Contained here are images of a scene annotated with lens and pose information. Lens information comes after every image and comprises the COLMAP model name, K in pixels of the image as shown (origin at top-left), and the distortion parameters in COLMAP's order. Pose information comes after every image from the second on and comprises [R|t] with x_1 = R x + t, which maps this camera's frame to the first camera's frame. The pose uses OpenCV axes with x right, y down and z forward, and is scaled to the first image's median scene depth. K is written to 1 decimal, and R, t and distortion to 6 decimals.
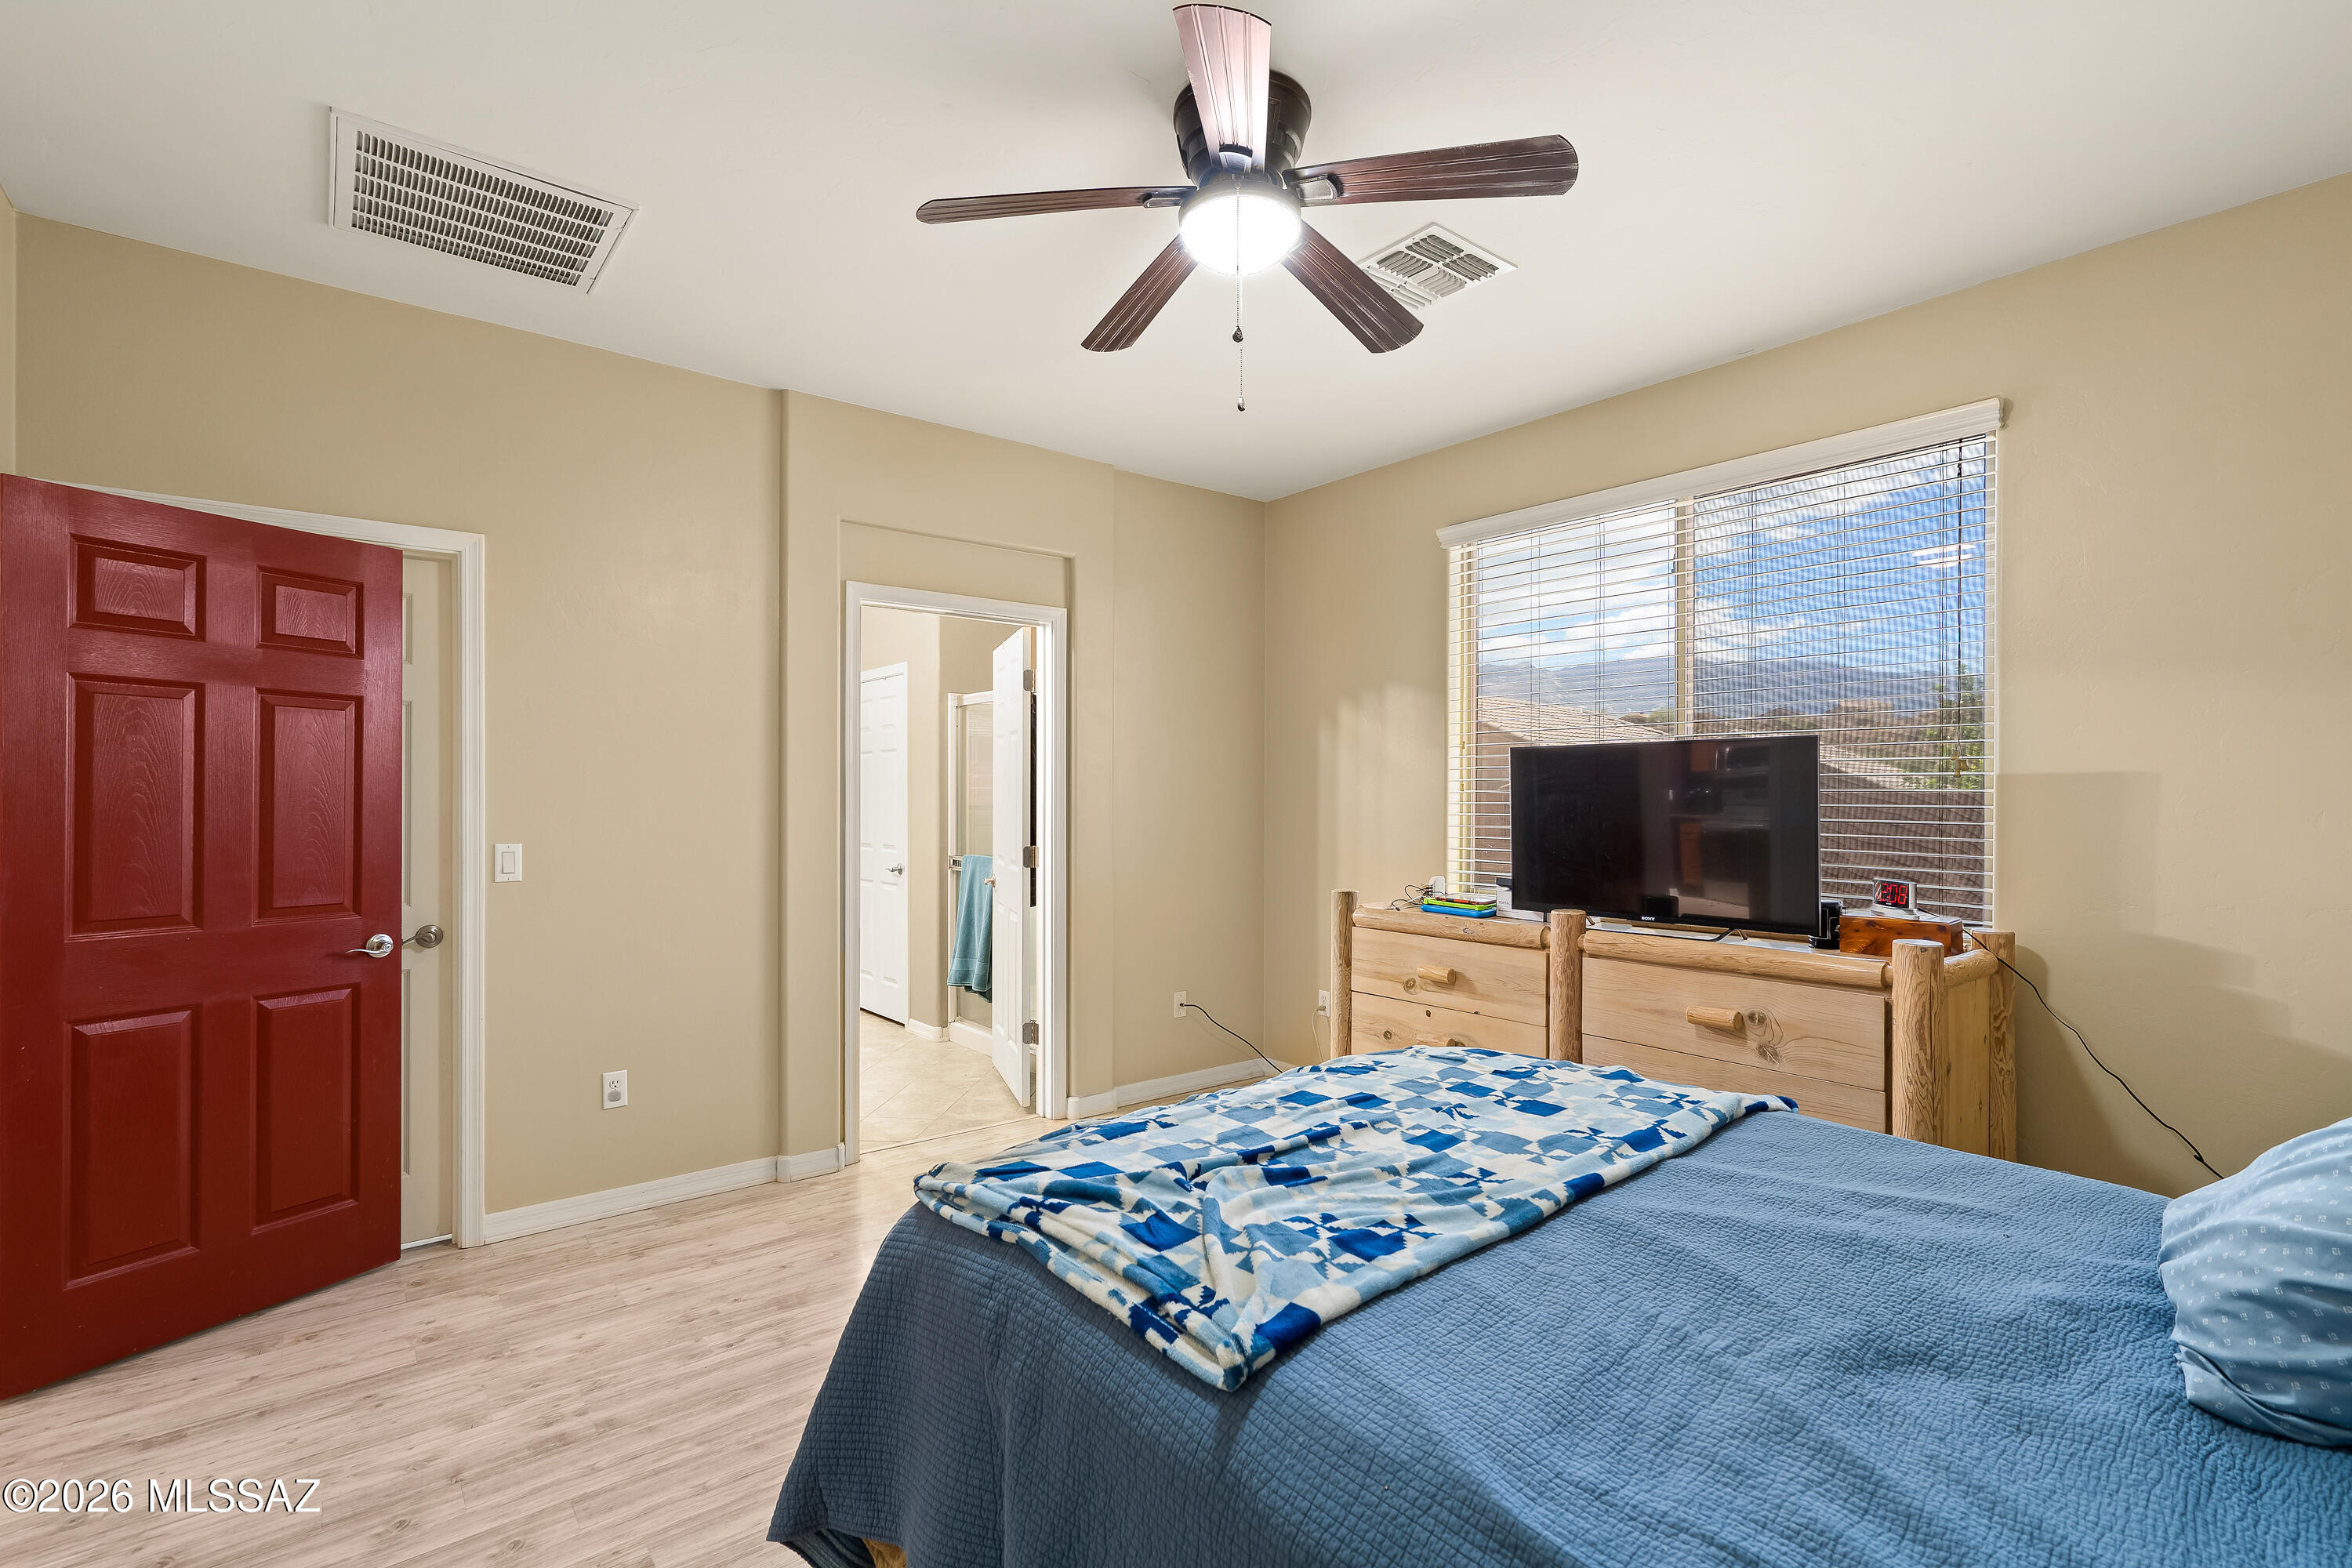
lens RADIAL K [[1078.9, 0, 1173.3], [0, 1078.9, 786.2], [0, 0, 1]] dist [-0.005323, 0.002432]
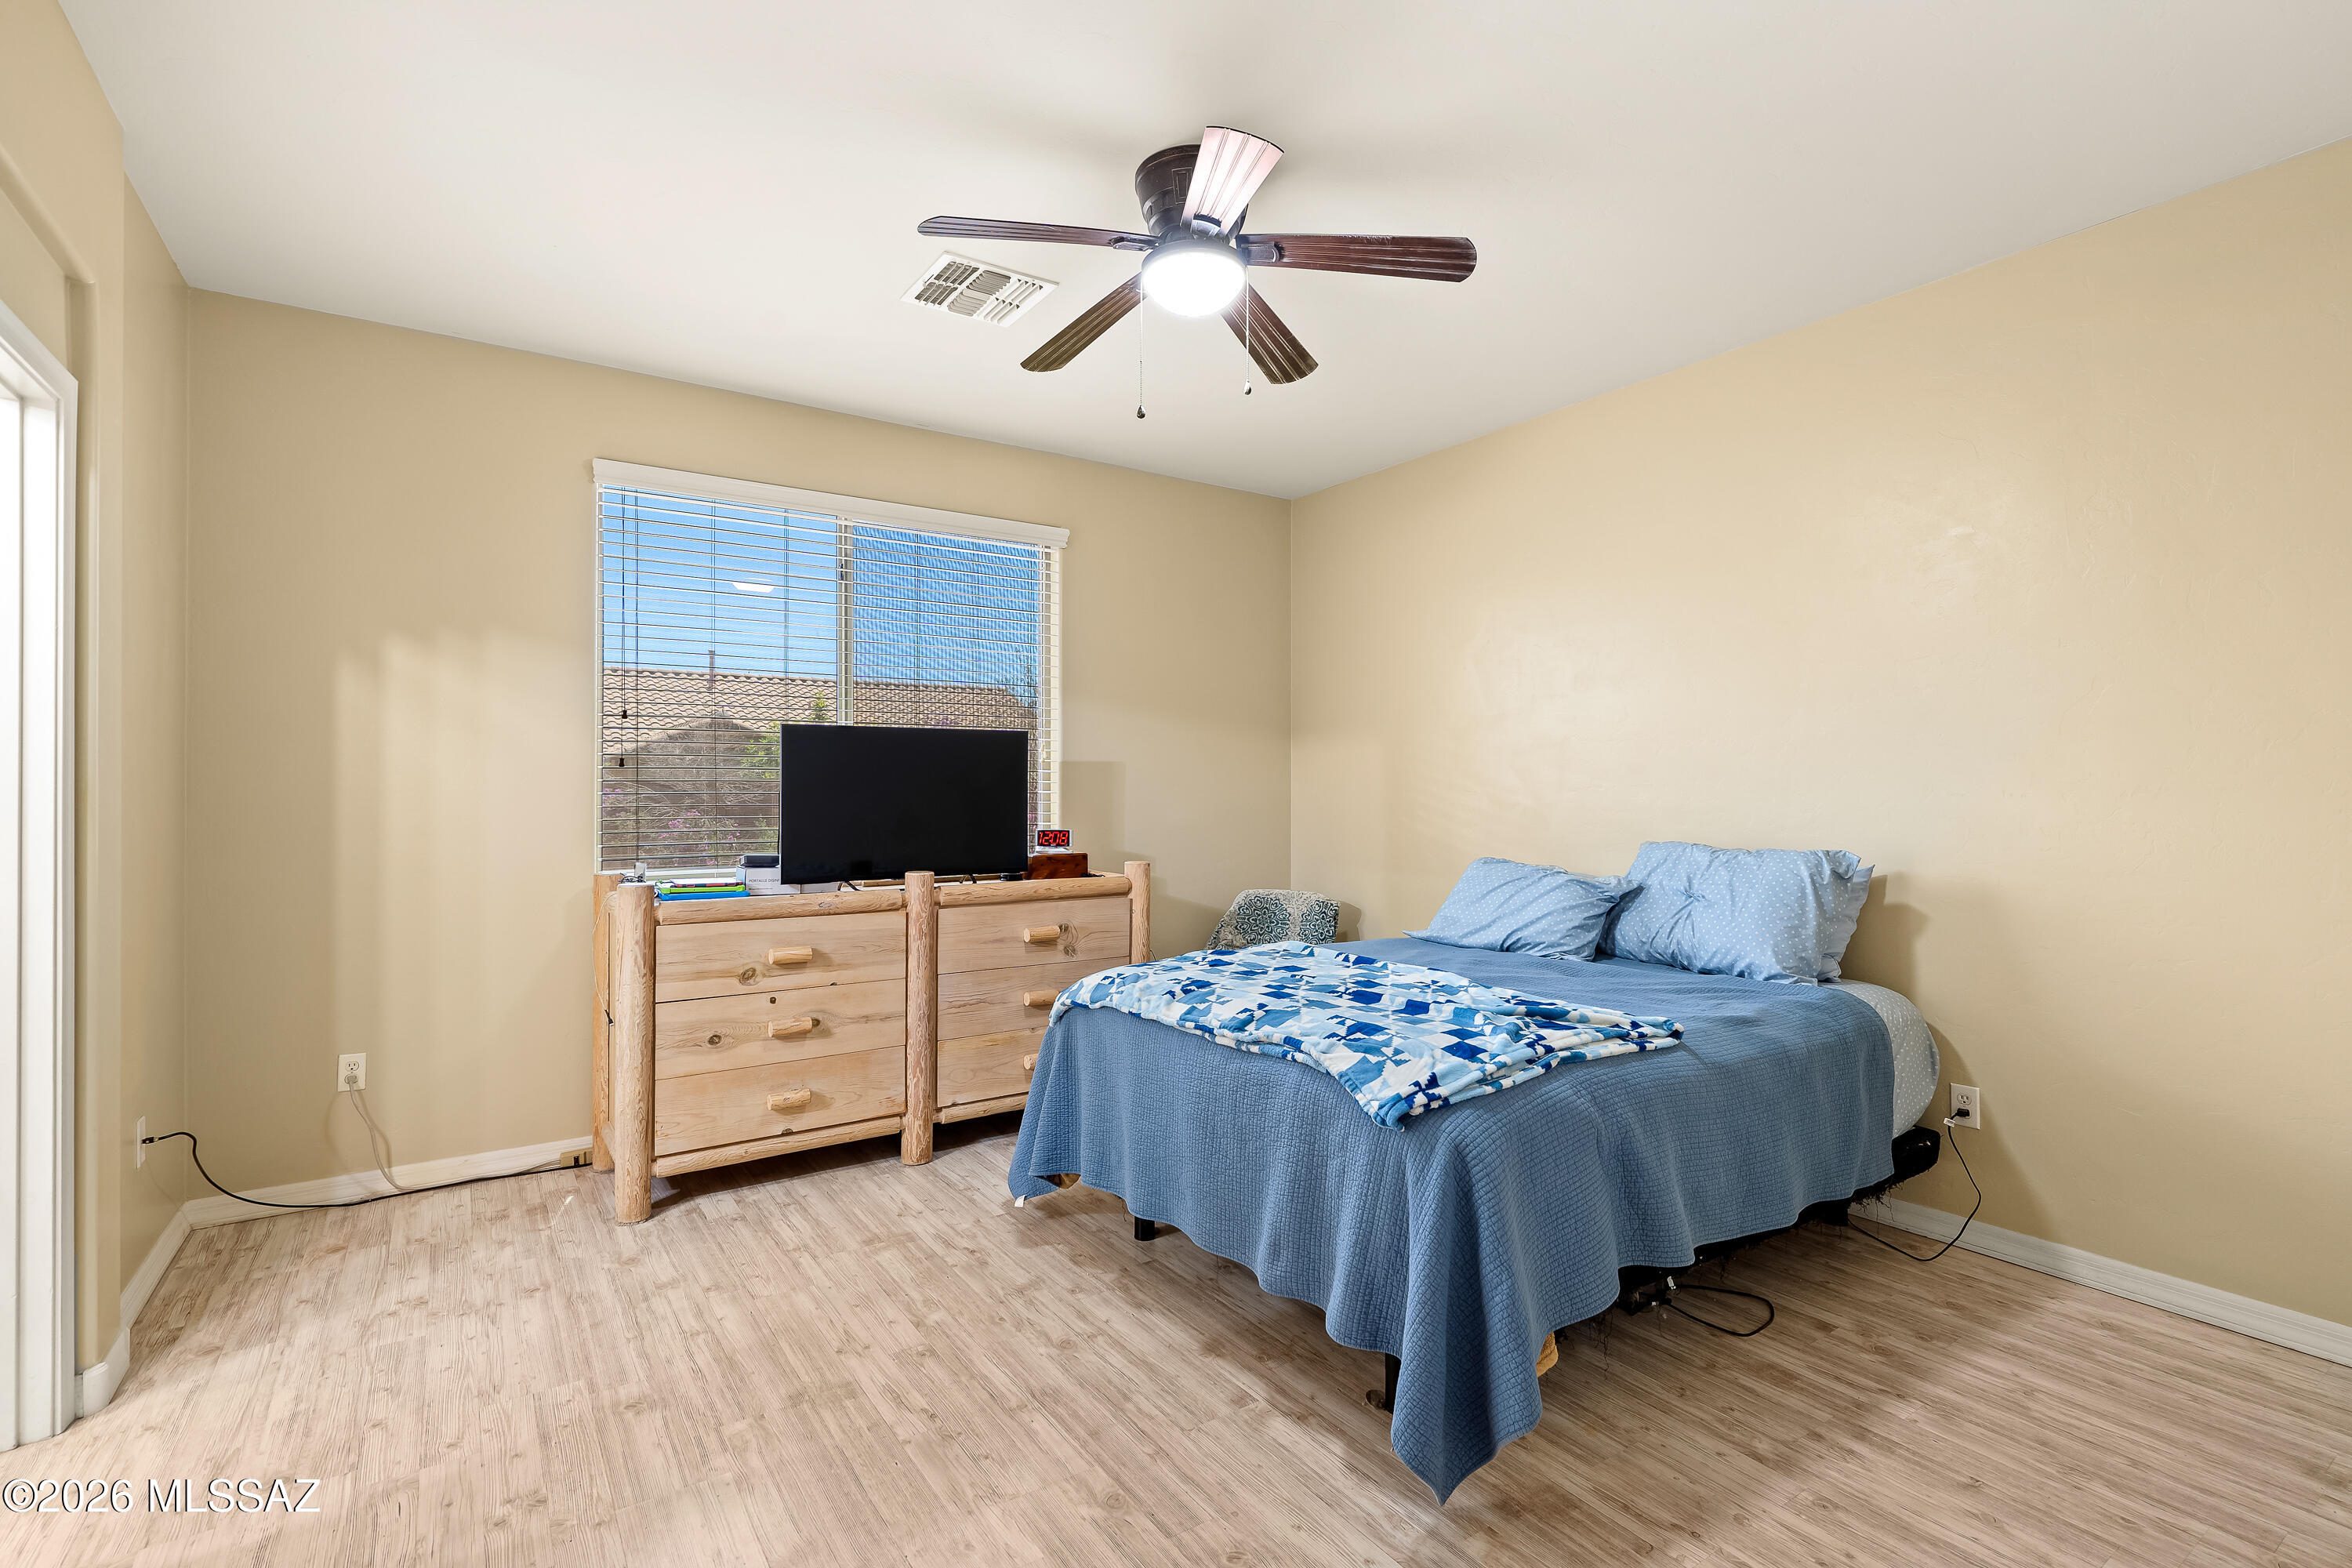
lens RADIAL K [[1078.9, 0, 1170.6], [0, 1078.9, 776.9], [0, 0, 1]] dist [-0.005323, 0.002432]
pose [[0.087335, 0.006373, 0.996159, -0.742405], [-0.007856, 0.999953, -0.005708, 0.018169], [-0.996148, -0.007328, 0.087381, 0.622674]]
